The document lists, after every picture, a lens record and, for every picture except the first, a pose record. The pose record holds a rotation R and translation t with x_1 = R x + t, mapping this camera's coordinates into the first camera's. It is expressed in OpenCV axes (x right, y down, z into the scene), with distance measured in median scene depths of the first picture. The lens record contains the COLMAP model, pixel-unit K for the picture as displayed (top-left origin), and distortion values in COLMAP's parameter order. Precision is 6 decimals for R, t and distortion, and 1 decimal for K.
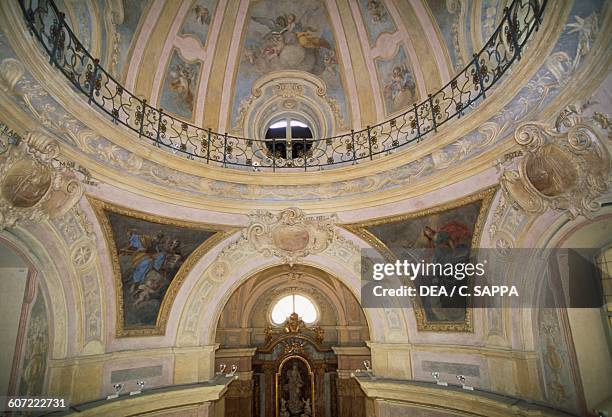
lens RADIAL K [[383.4, 0, 274.4], [0, 383.4, 209.4], [0, 0, 1]] dist [-0.073014, 0.000052]
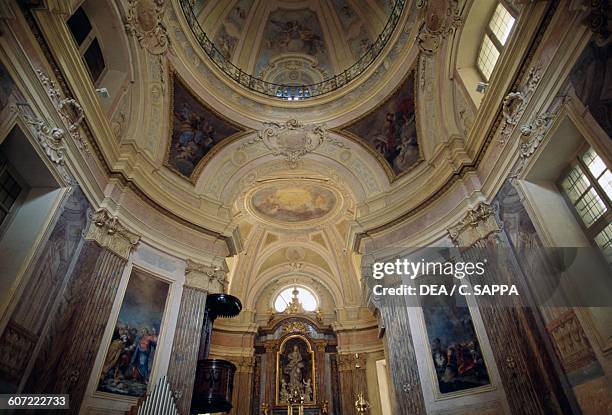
lens RADIAL K [[383.4, 0, 274.4], [0, 383.4, 208.4], [0, 0, 1]] dist [-0.073014, 0.000052]
pose [[0.999429, 0.028312, -0.018423, 0.004558], [-0.033254, 0.920382, -0.389604, 0.486444], [0.005926, 0.389994, 0.920798, -0.095866]]
